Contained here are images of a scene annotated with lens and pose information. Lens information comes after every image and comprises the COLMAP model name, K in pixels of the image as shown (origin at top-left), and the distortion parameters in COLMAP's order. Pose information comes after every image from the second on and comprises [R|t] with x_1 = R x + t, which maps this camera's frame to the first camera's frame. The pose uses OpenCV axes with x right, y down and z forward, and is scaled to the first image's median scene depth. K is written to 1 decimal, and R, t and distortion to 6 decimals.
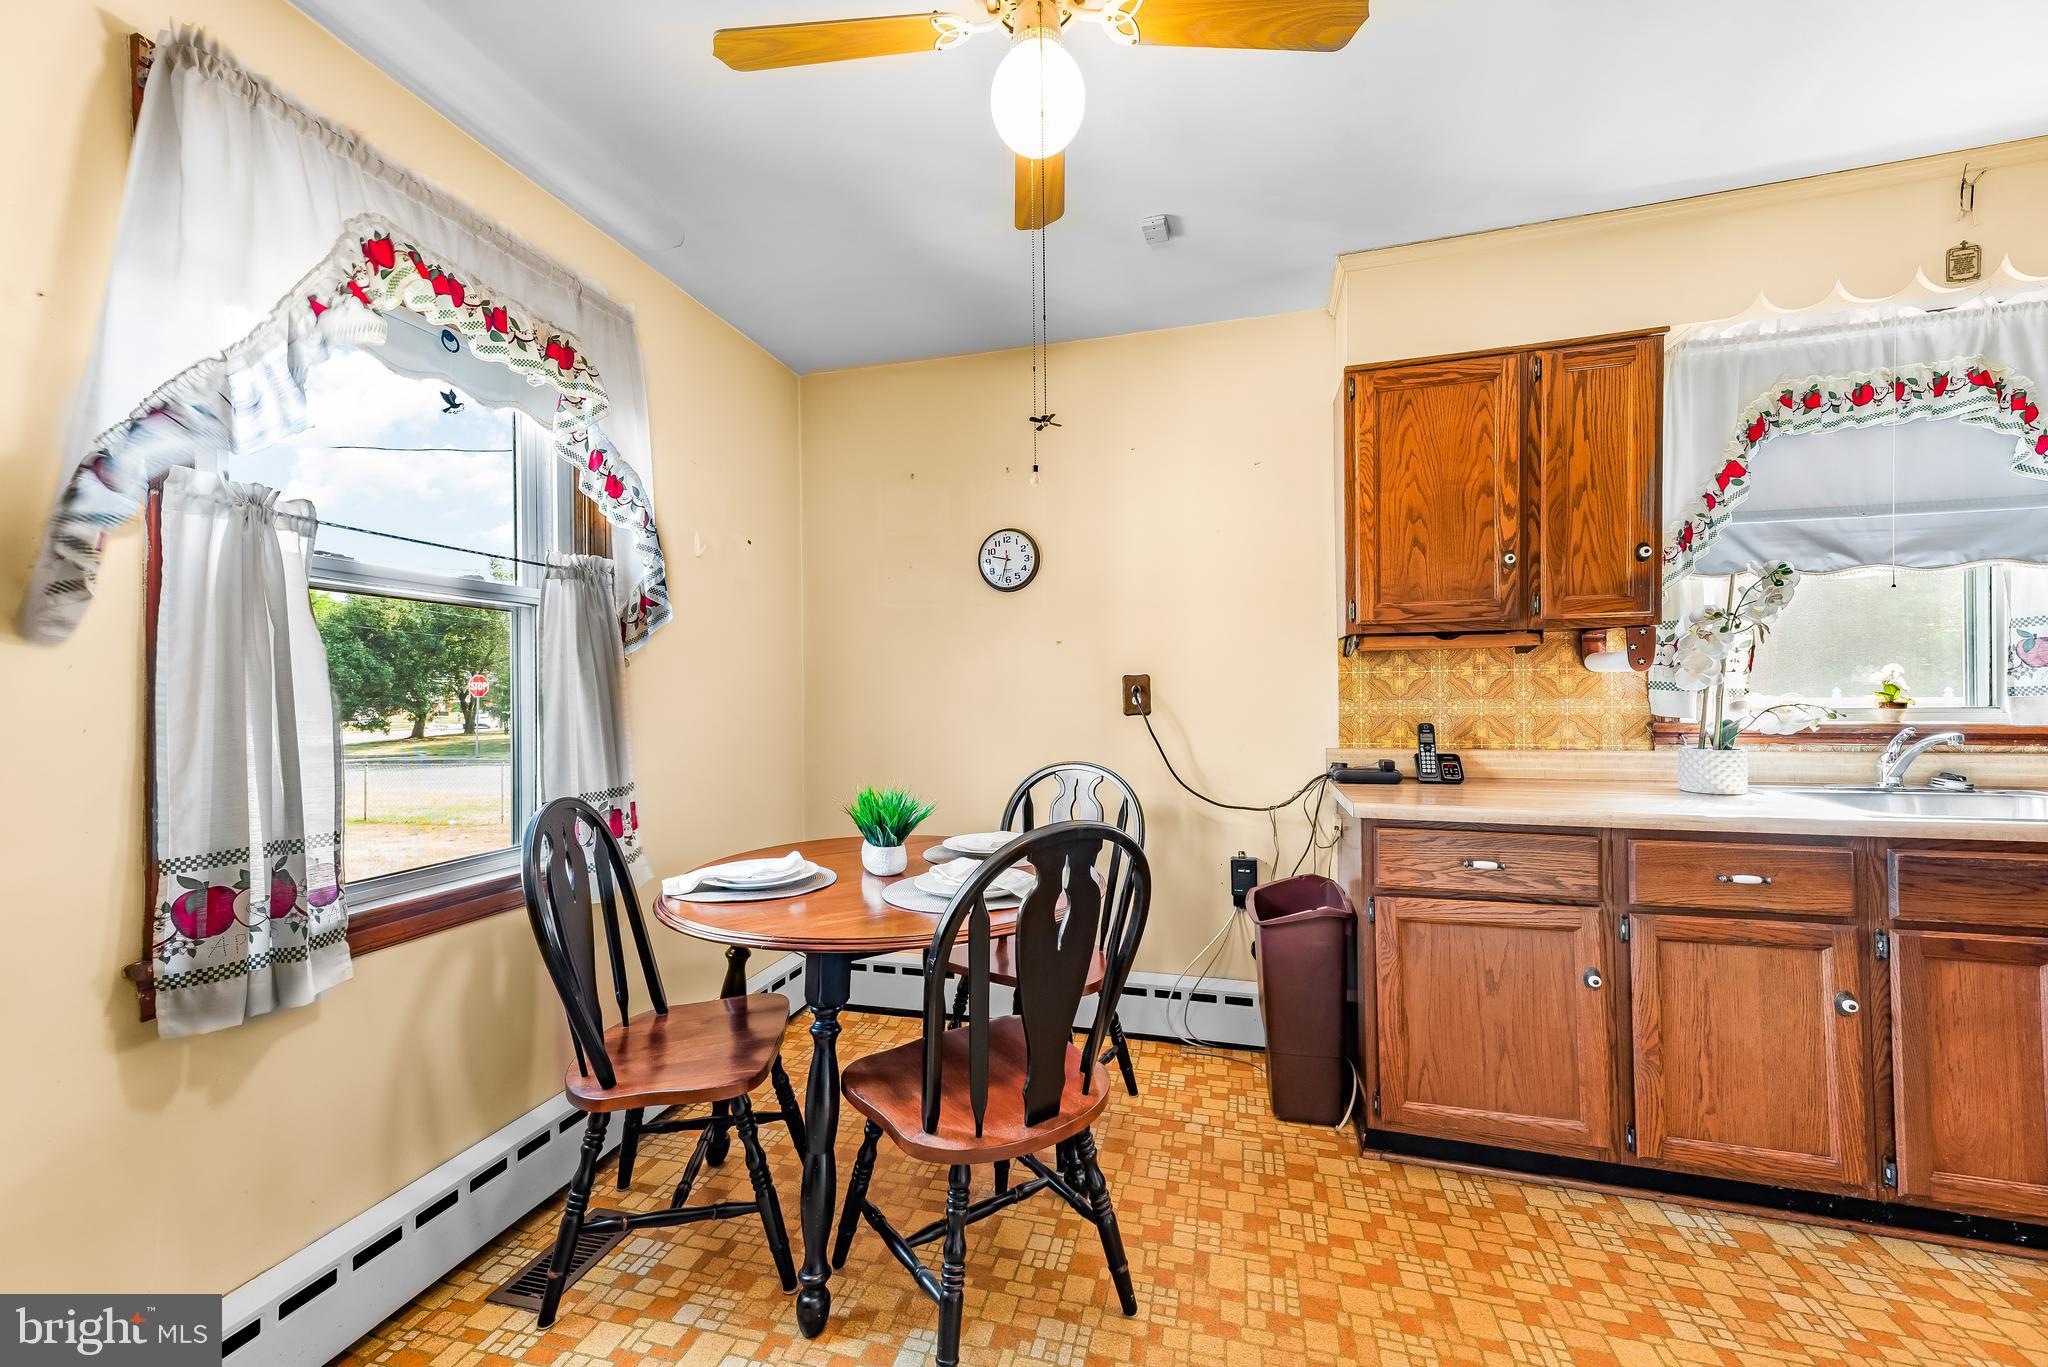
lens RADIAL K [[817.0, 0, 1012.7], [0, 817.0, 692.0], [0, 0, 1]] dist [0.025606, 0.000557]
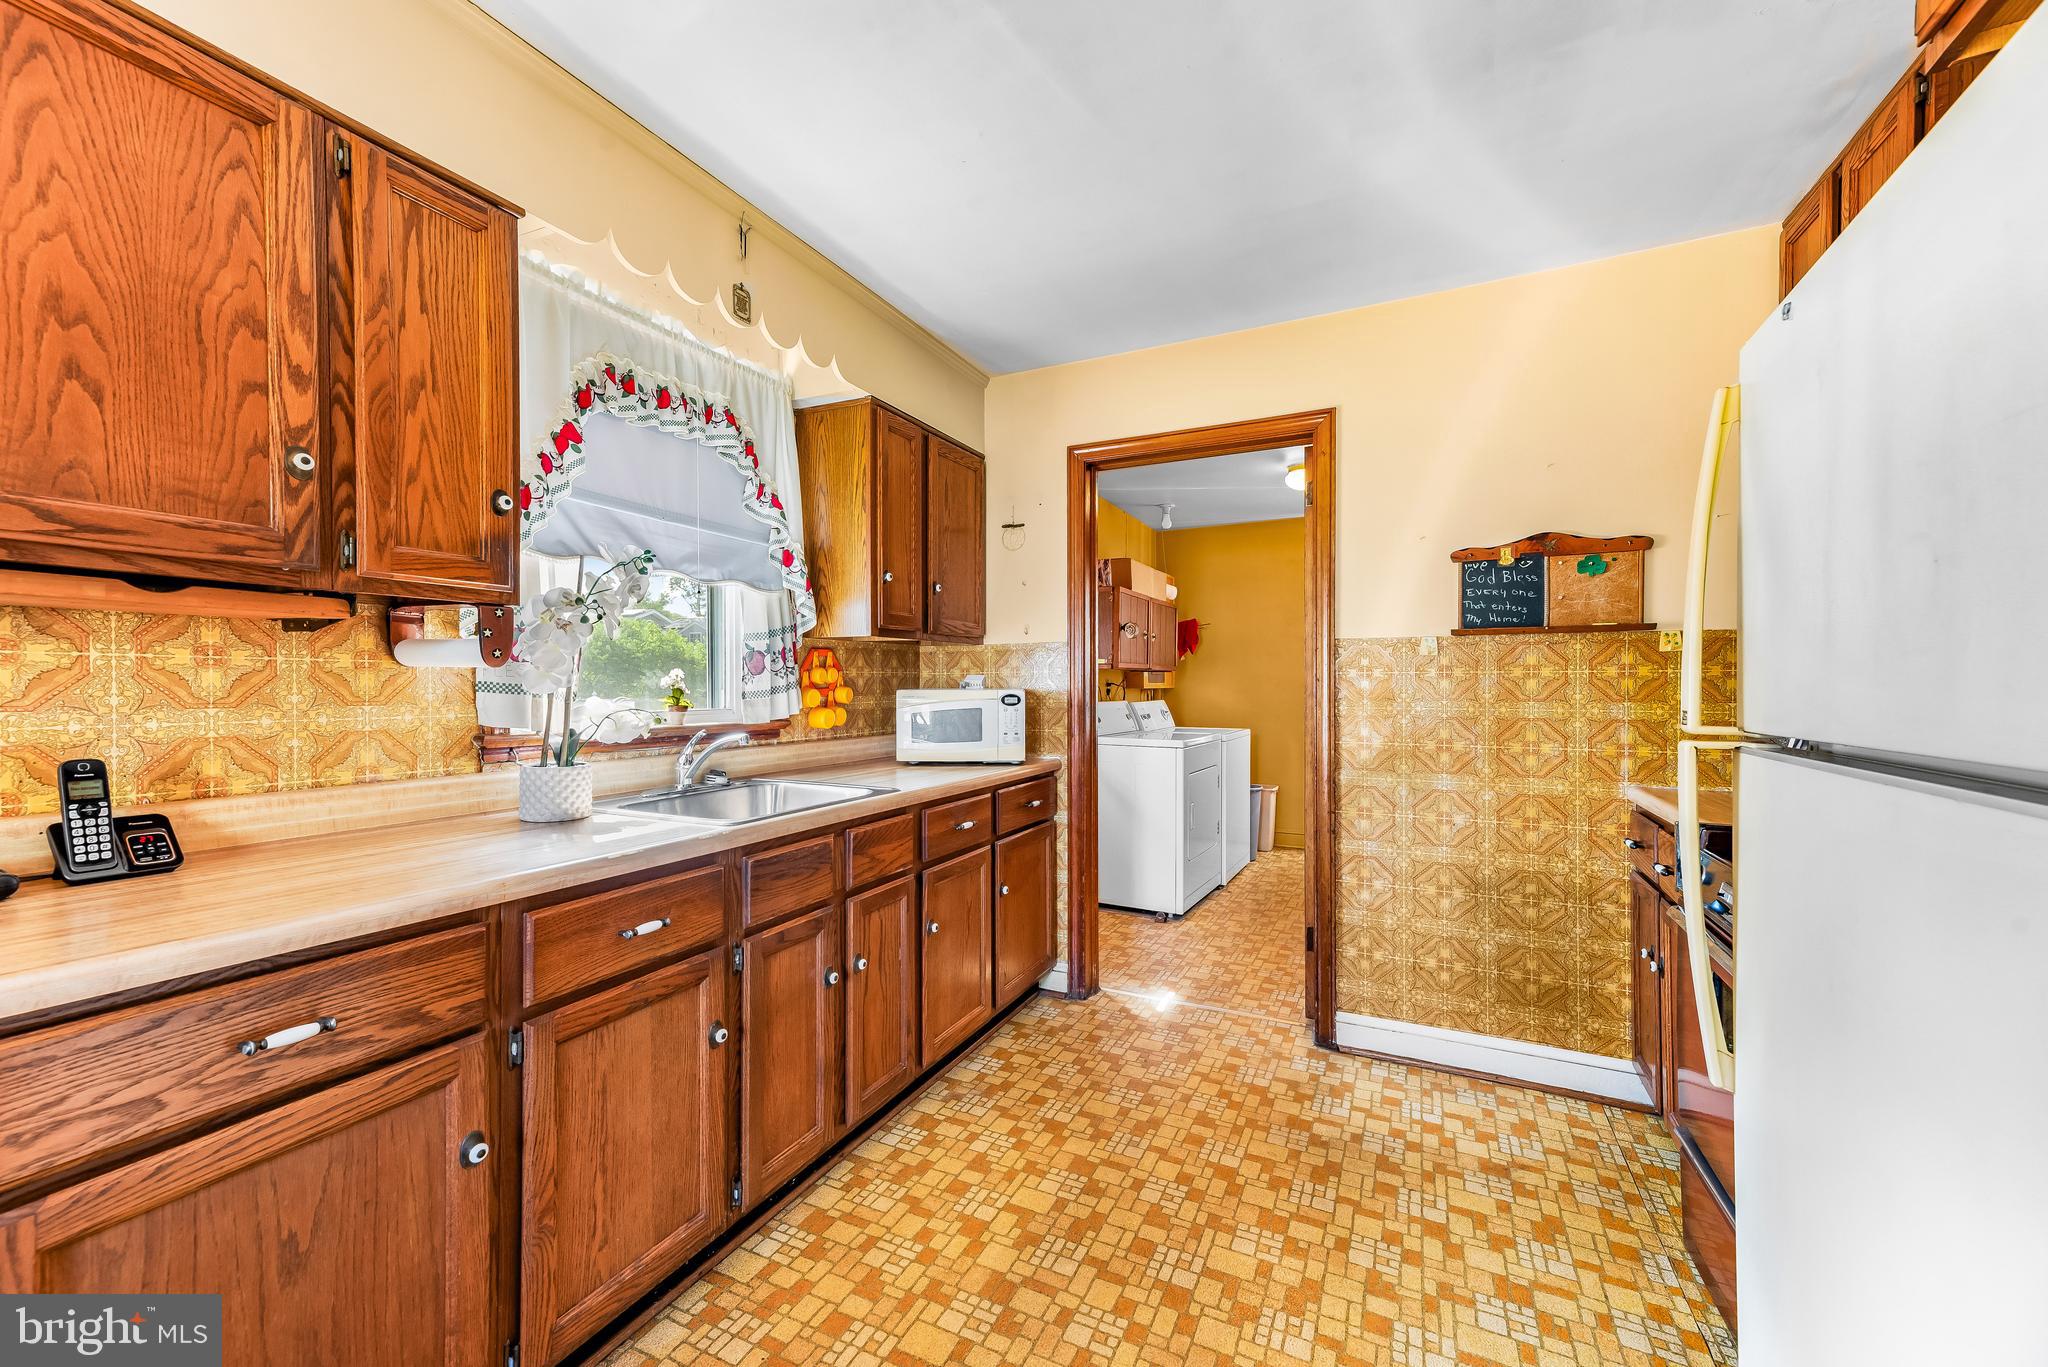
lens RADIAL K [[820.5, 0, 1011.7], [0, 820.5, 691.3], [0, 0, 1]] dist [0.018746, 0.003572]
pose [[0.192220, 0.005663, 0.981336, 0.131934], [-0.000741, 0.999984, -0.005625, -0.000120], [-0.981352, 0.000354, 0.192221, 0.409850]]
